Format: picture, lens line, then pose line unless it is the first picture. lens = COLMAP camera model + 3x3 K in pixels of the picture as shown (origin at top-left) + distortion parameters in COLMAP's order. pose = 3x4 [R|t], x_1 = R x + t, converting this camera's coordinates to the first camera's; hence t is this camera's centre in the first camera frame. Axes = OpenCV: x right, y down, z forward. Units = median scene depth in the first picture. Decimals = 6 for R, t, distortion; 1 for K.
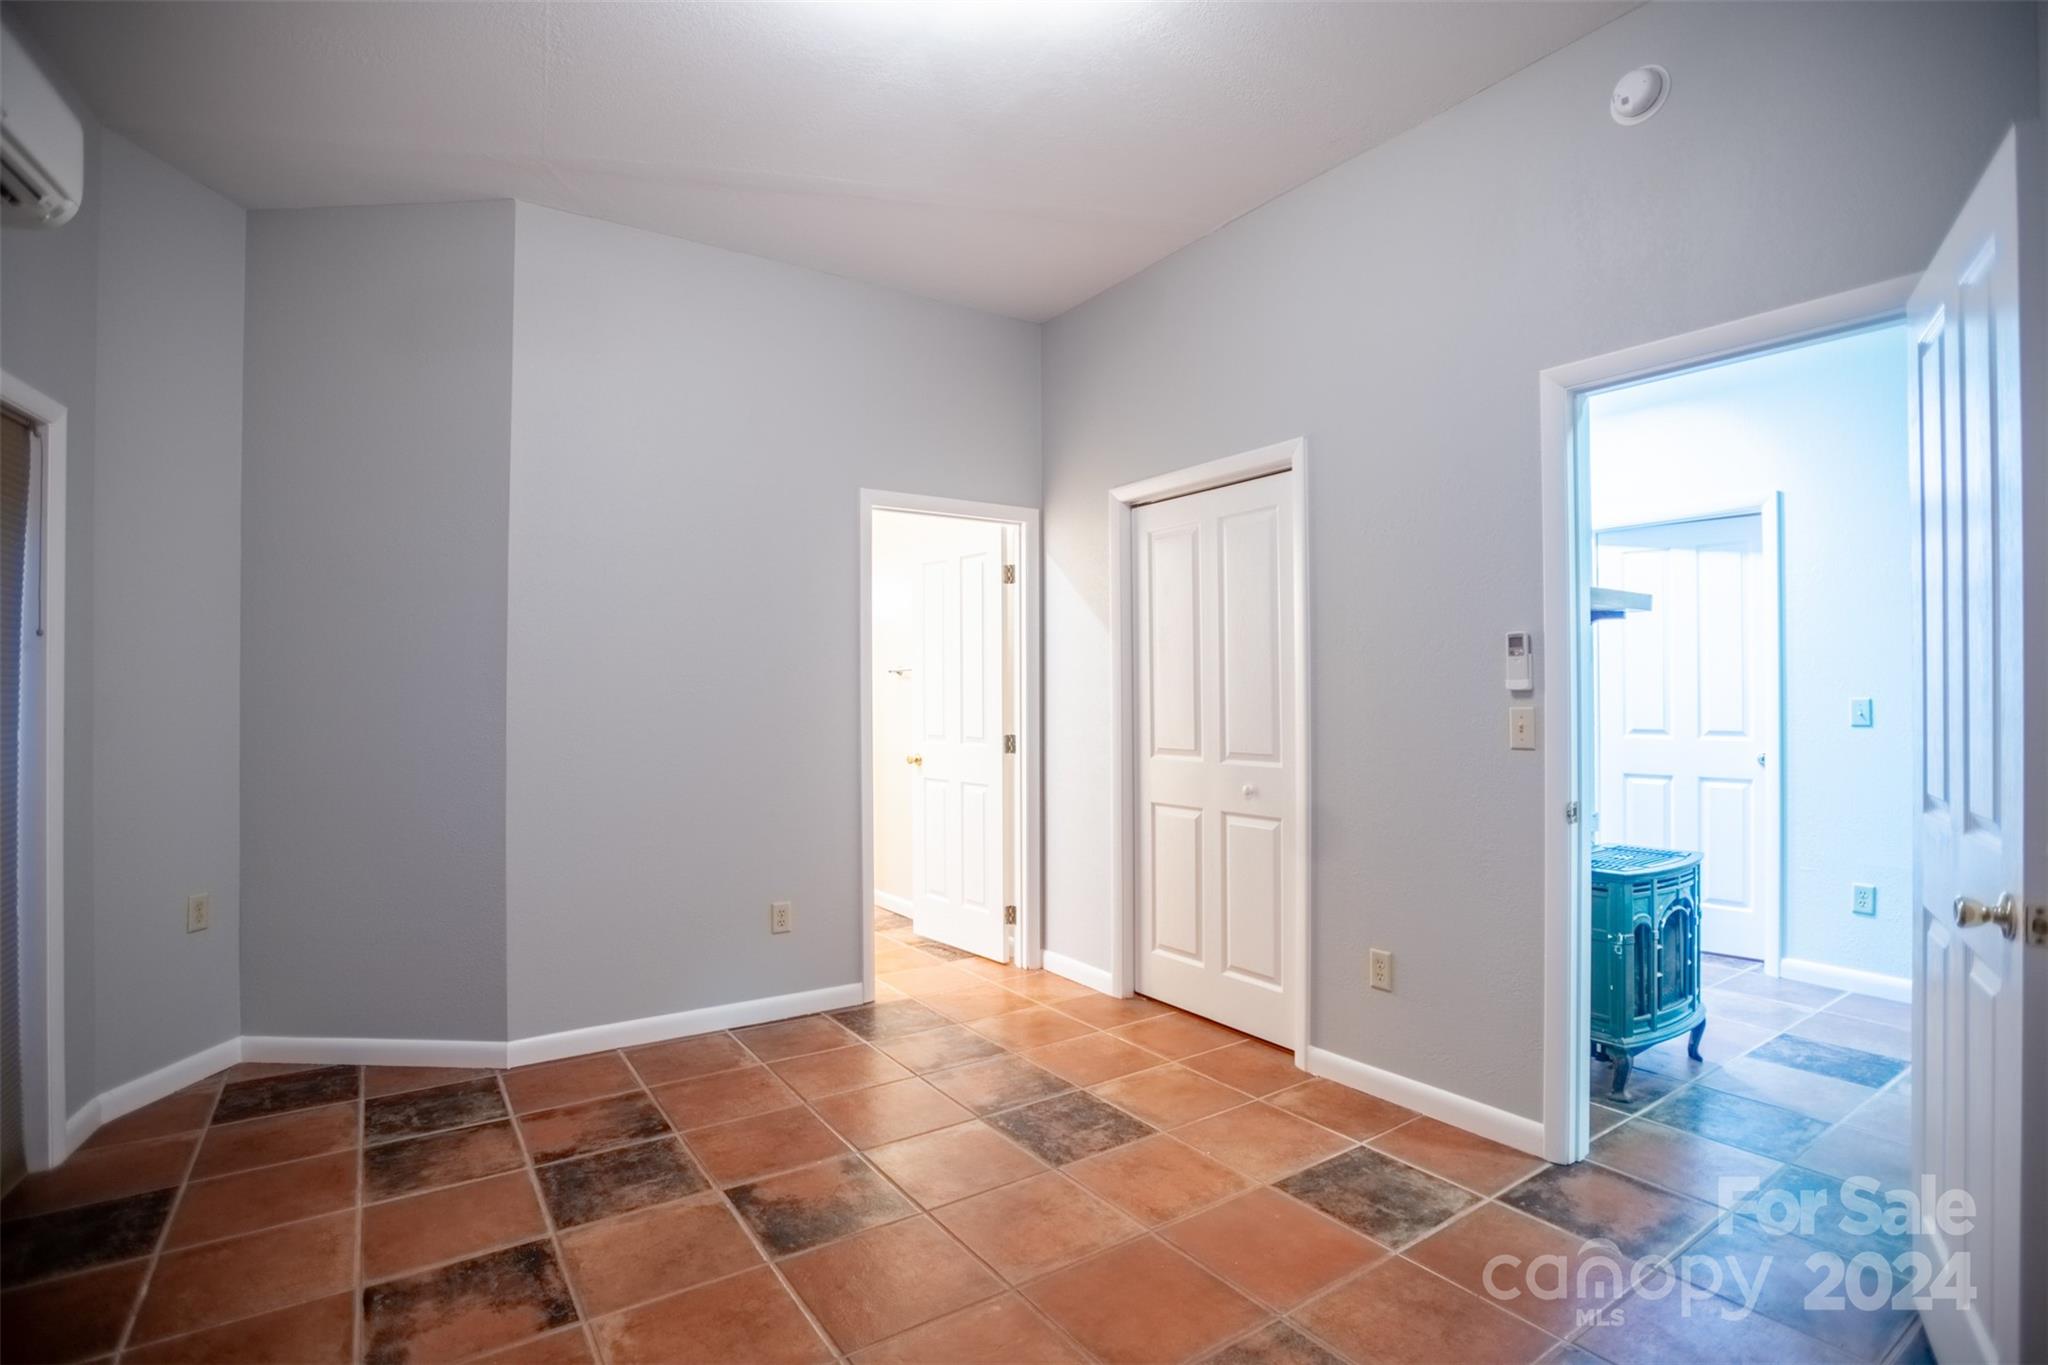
lens RADIAL K [[983.8, 0, 1038.2], [0, 983.8, 689.3], [0, 0, 1]] dist [-0.043363, 0.001711]
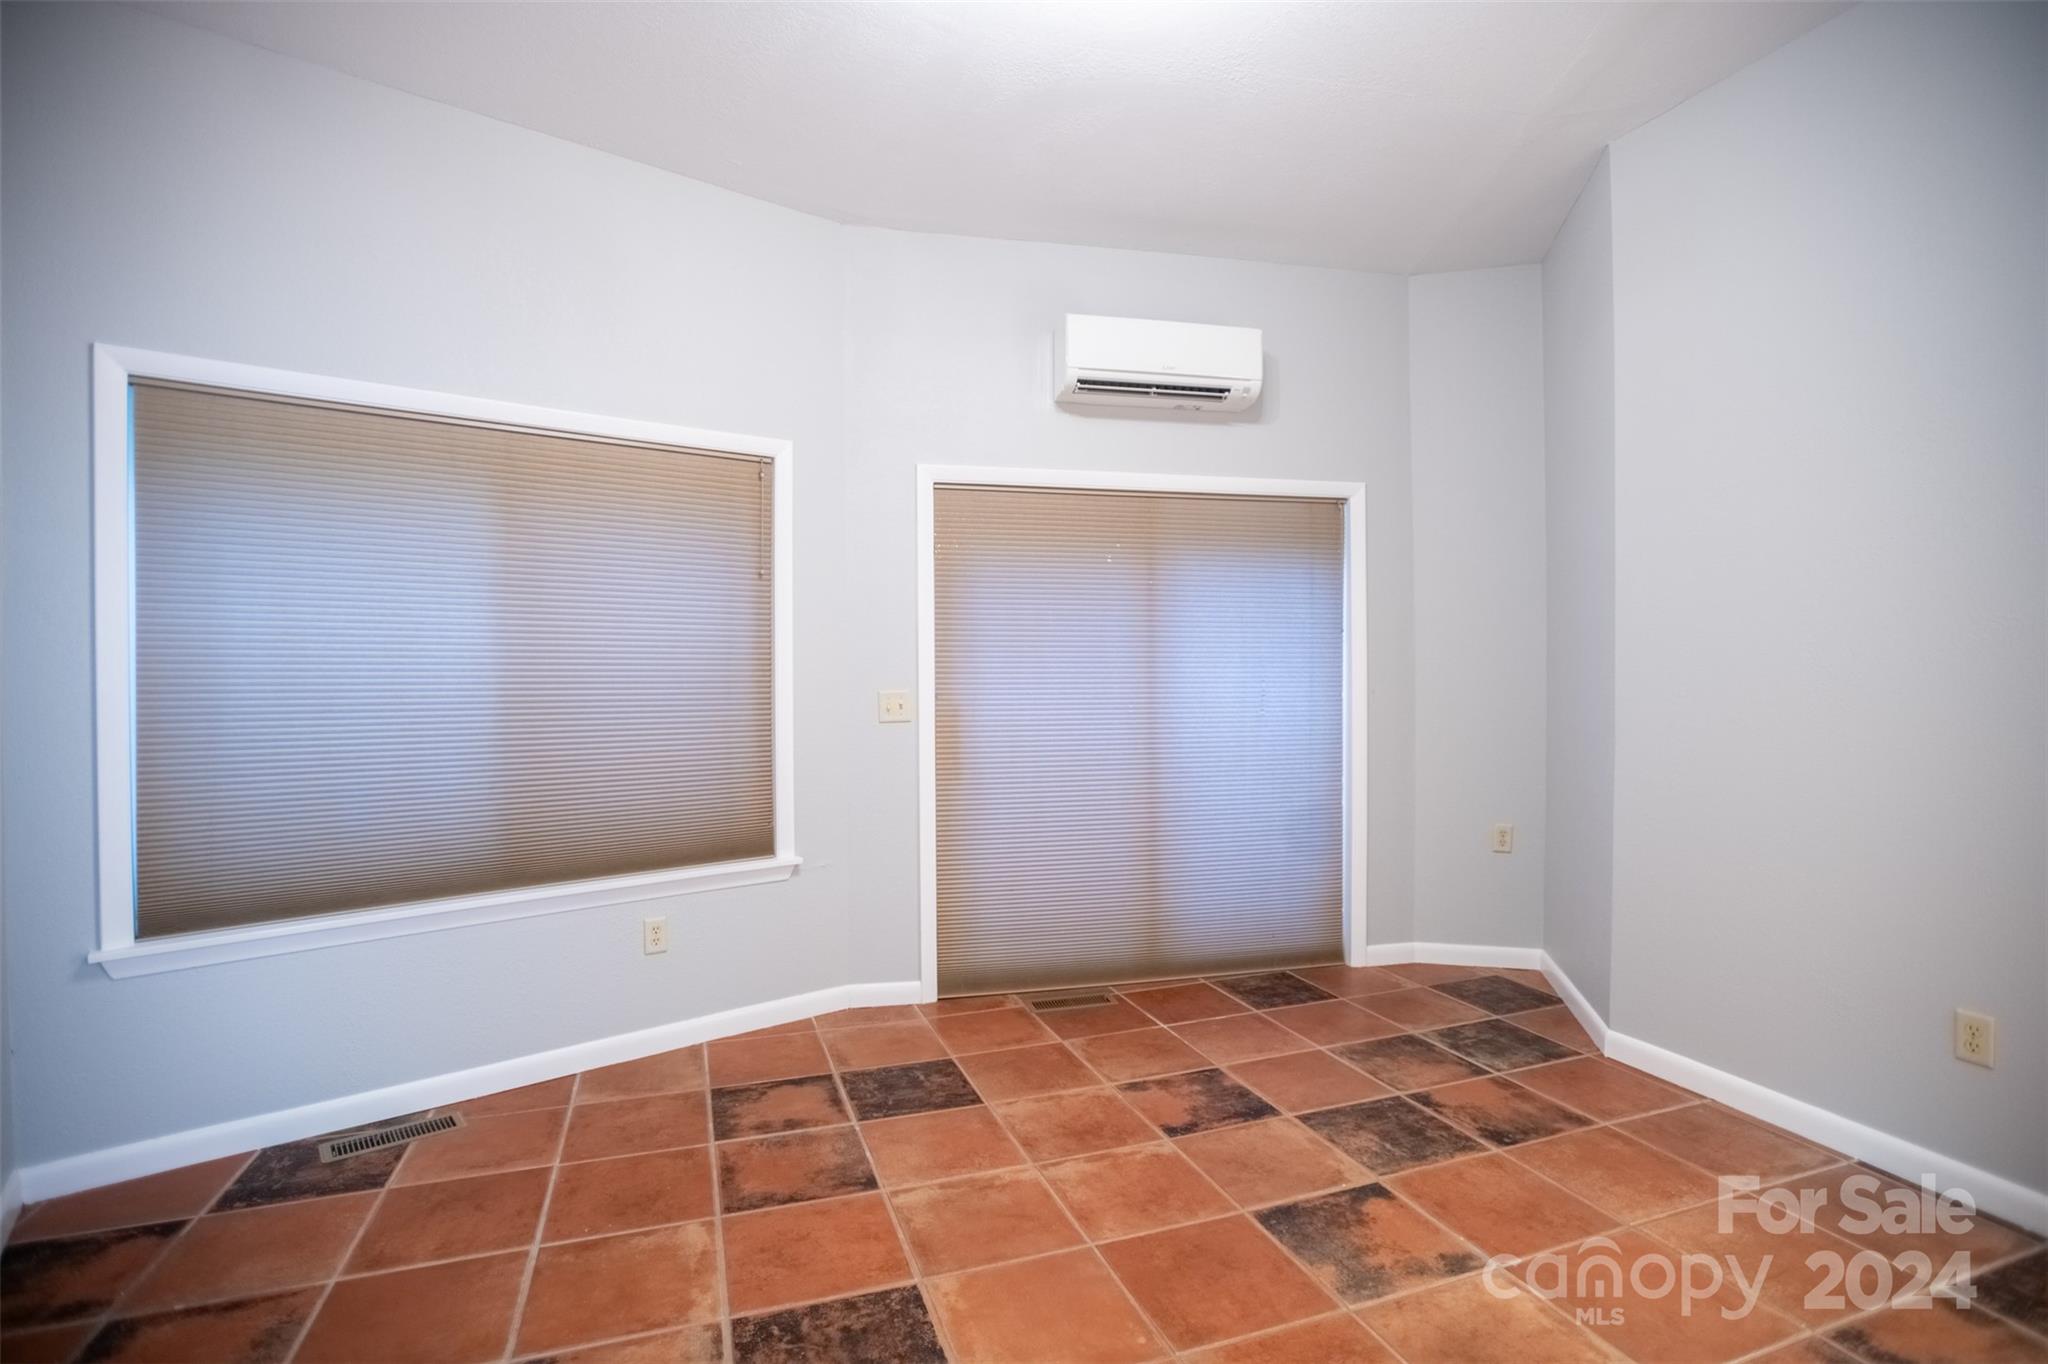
lens RADIAL K [[983.8, 0, 1024.5], [0, 983.8, 678.3], [0, 0, 1]] dist [-0.043363, 0.001711]
pose [[-0.265240, 0.013449, -0.964089, 0.637771], [0.012645, 0.999865, 0.010469, -0.003201], [0.964100, -0.009414, -0.265374, 0.840891]]
